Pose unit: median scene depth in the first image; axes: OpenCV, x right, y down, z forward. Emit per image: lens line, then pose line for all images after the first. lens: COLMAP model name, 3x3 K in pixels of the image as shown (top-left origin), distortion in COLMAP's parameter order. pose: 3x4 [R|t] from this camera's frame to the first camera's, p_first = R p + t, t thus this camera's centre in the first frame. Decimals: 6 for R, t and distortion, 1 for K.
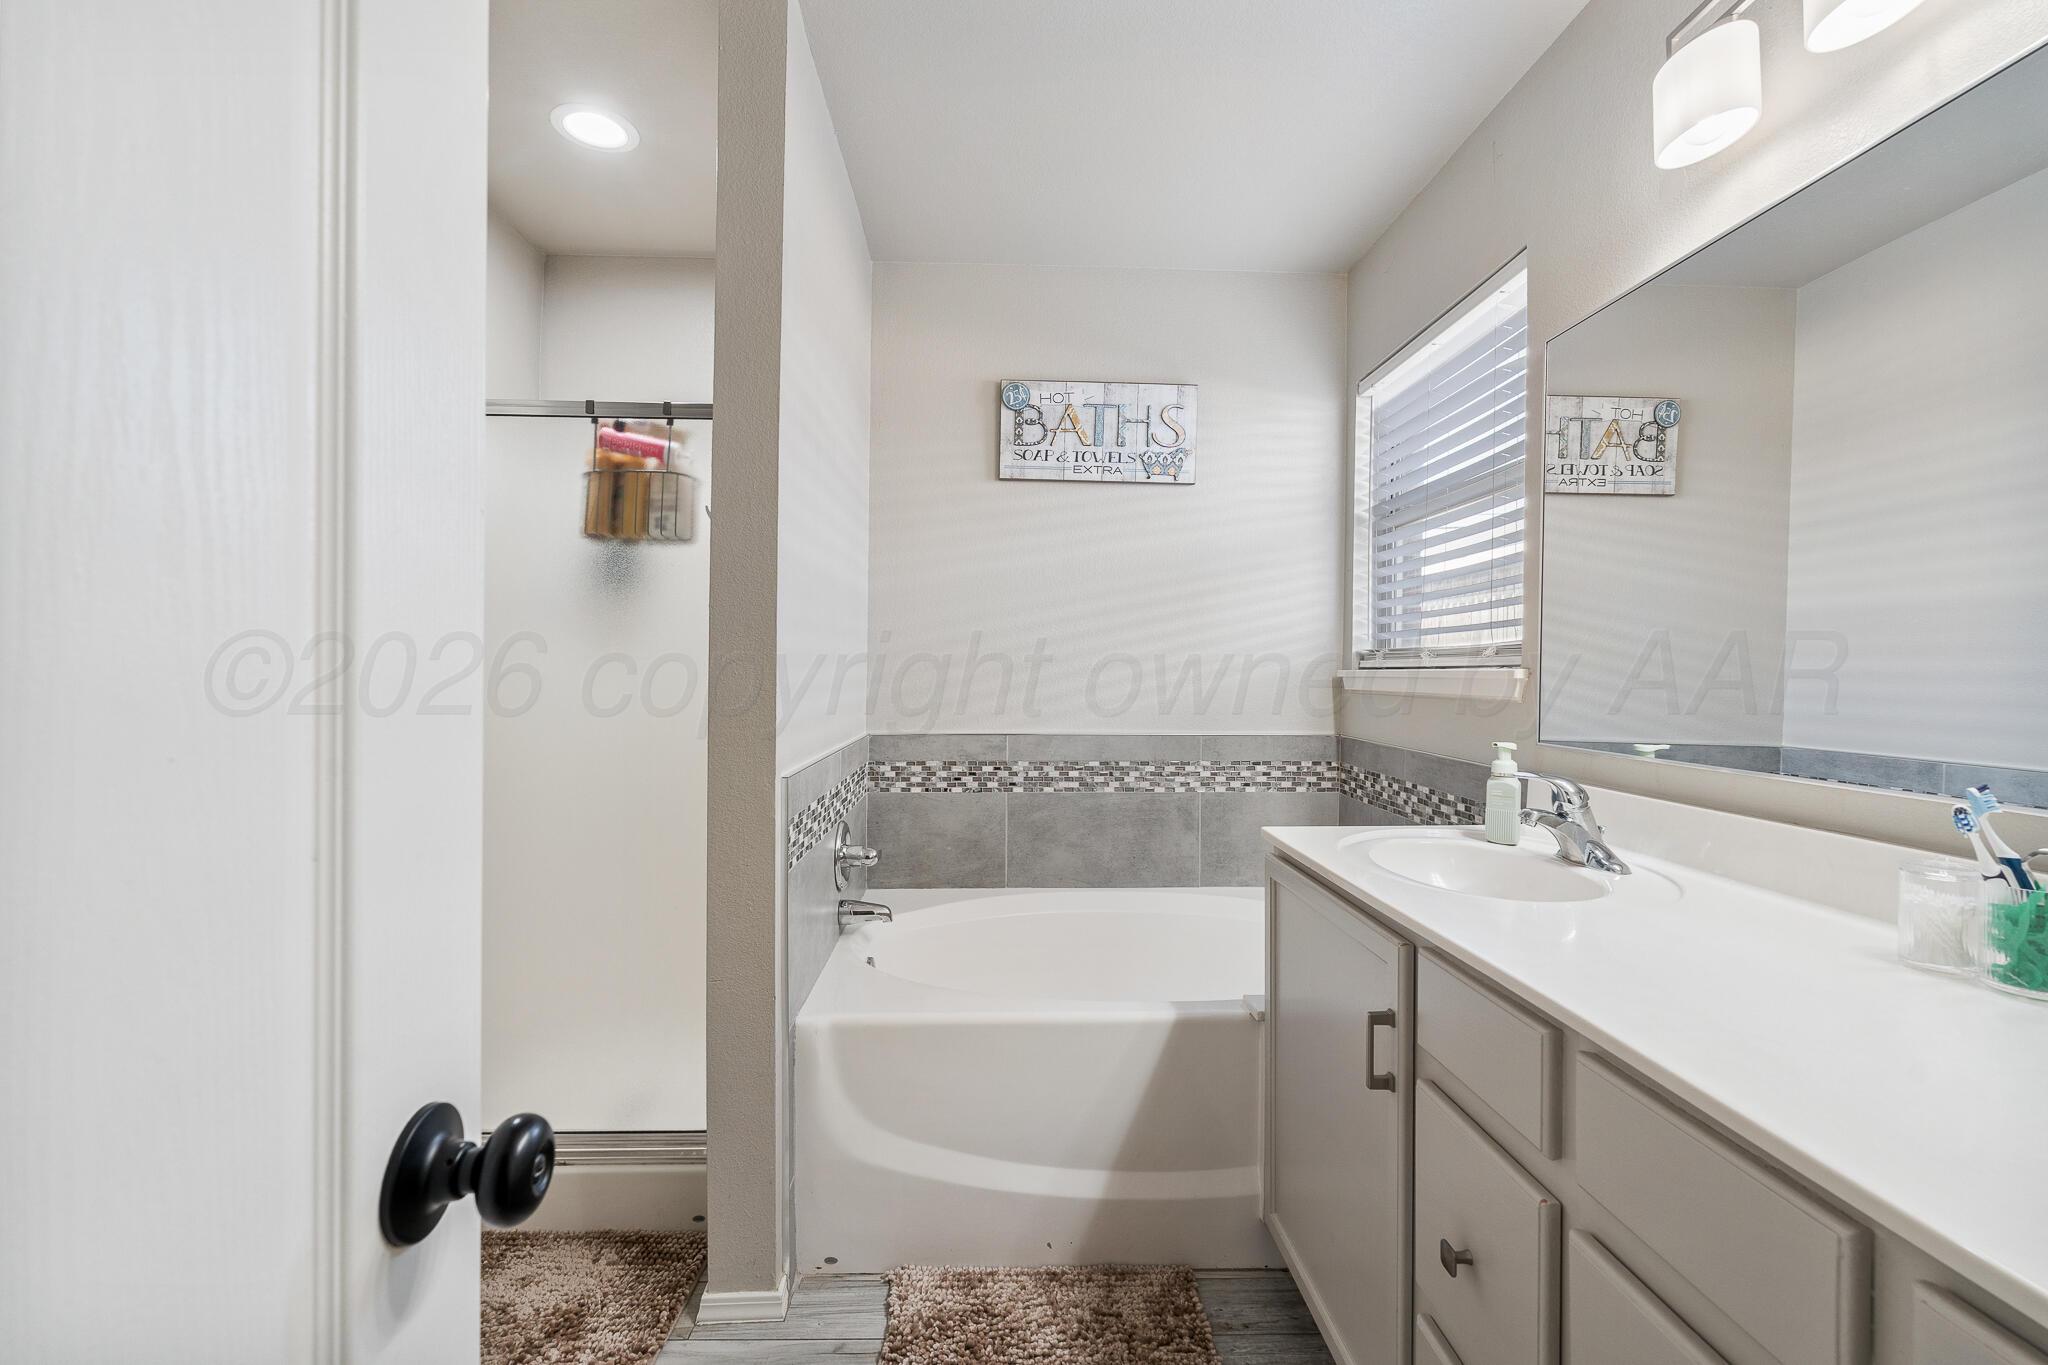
lens RADIAL K [[892.5, 0, 1023.5], [0, 892.5, 674.0], [0, 0, 1]] dist [0.000077, 0.000033]
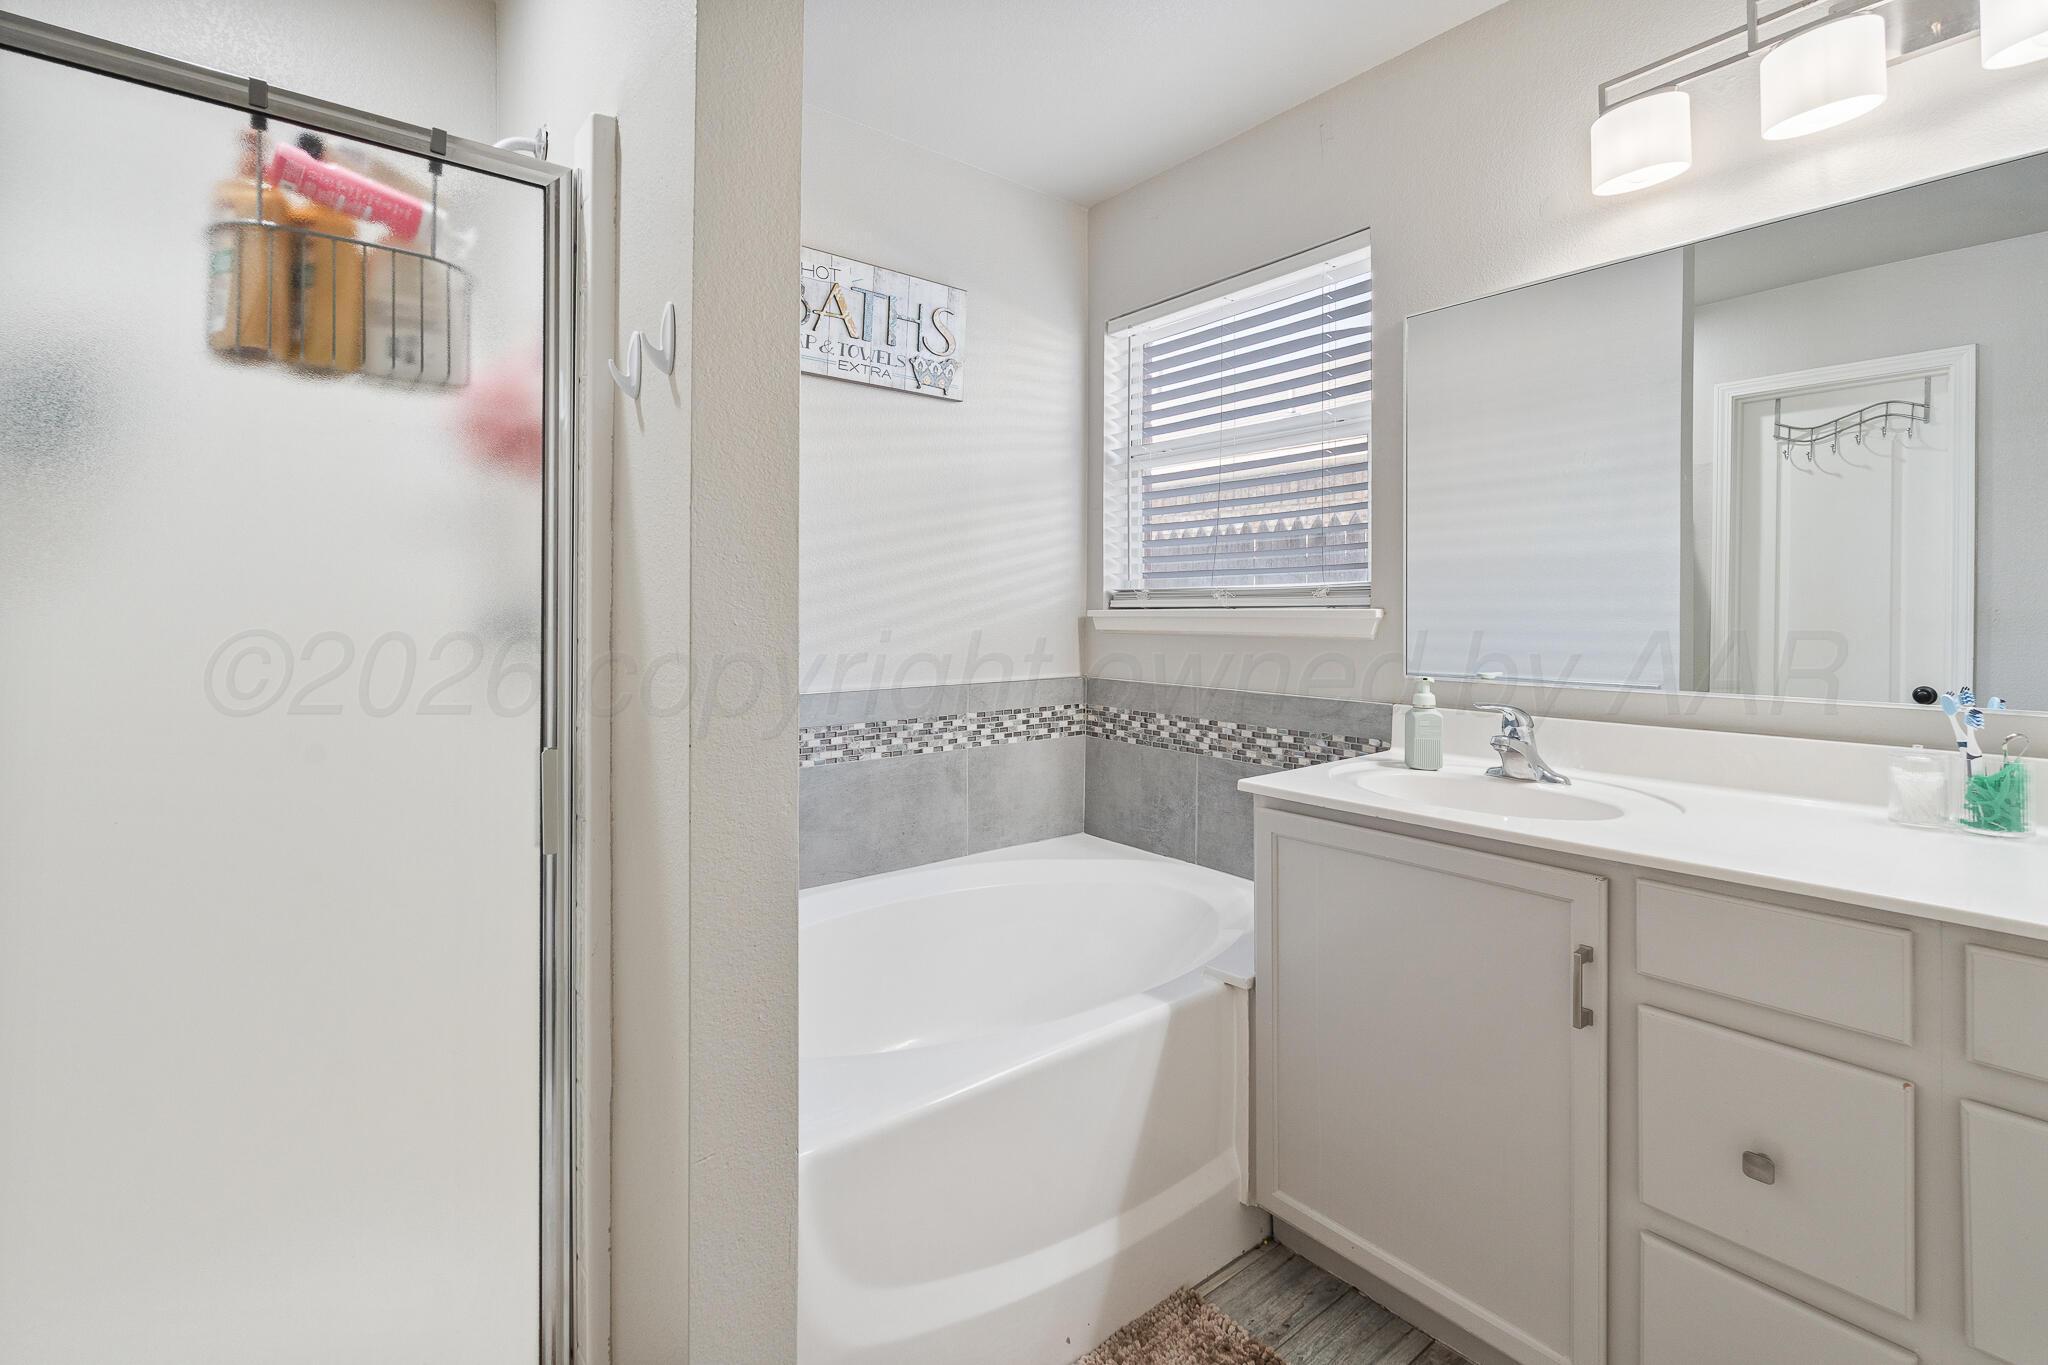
lens RADIAL K [[920.0, 0, 1033.9], [0, 920.0, 607.8], [0, 0, 1]] dist [-0.002953, 0.000102]
pose [[0.801753, -0.004780, 0.597637, -0.301408], [0.008479, 0.999958, -0.003376, -0.004296], [-0.597596, 0.007774, 0.801760, 0.226990]]
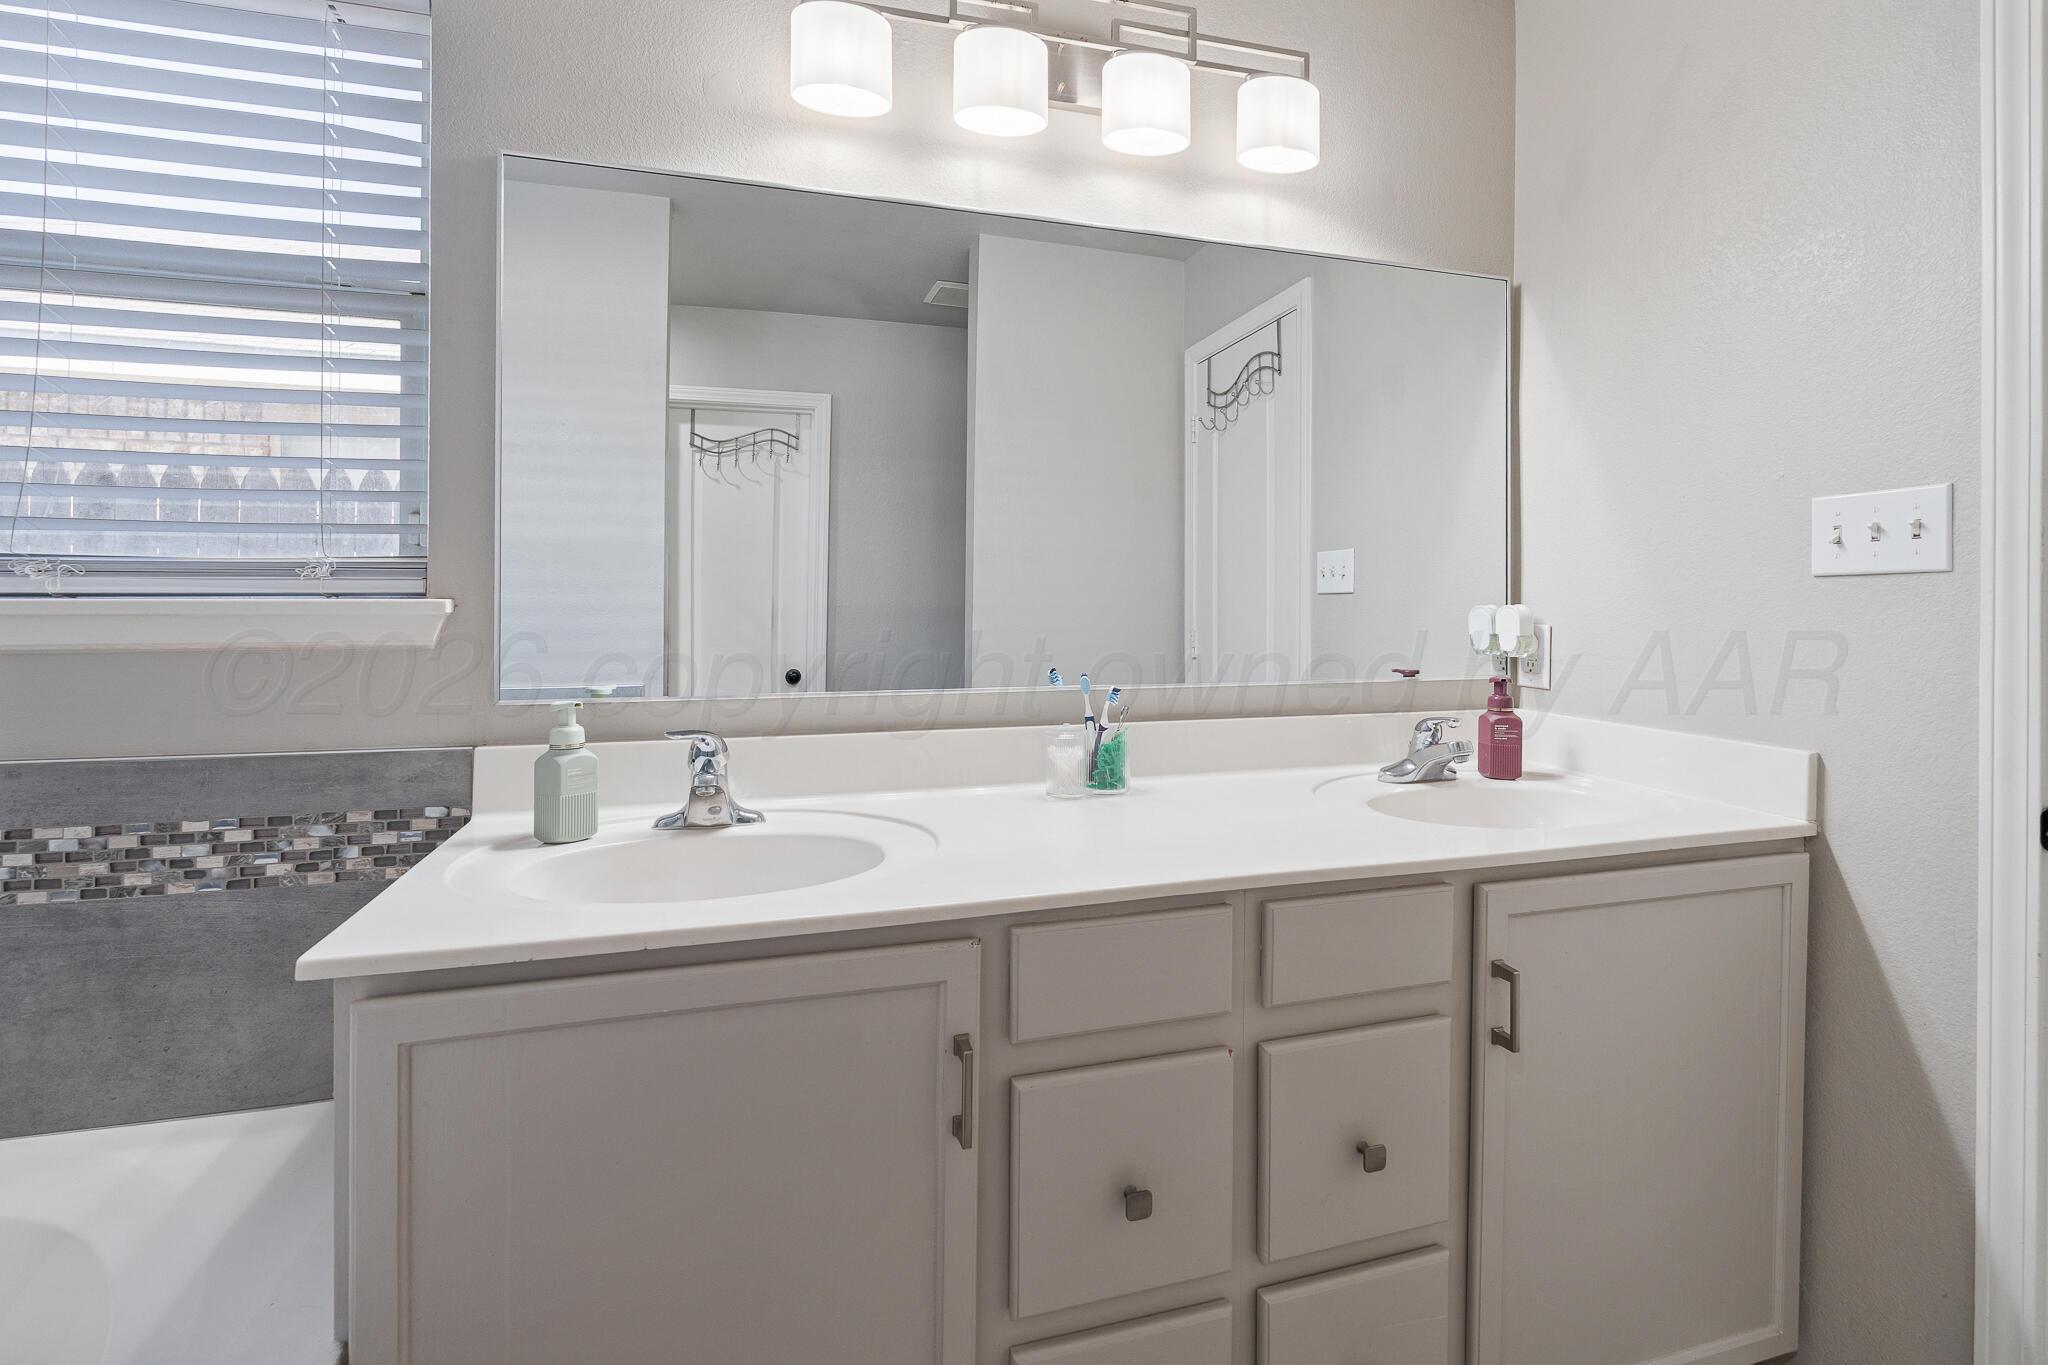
lens RADIAL K [[920.0, 0, 1033.9], [0, 920.0, 607.8], [0, 0, 1]] dist [-0.002953, 0.000102]
pose [[-0.246078, -0.005819, 0.969232, -0.161391], [0.002999, 0.999973, 0.006765, -0.001439], [-0.969245, 0.004571, -0.246054, 0.481810]]
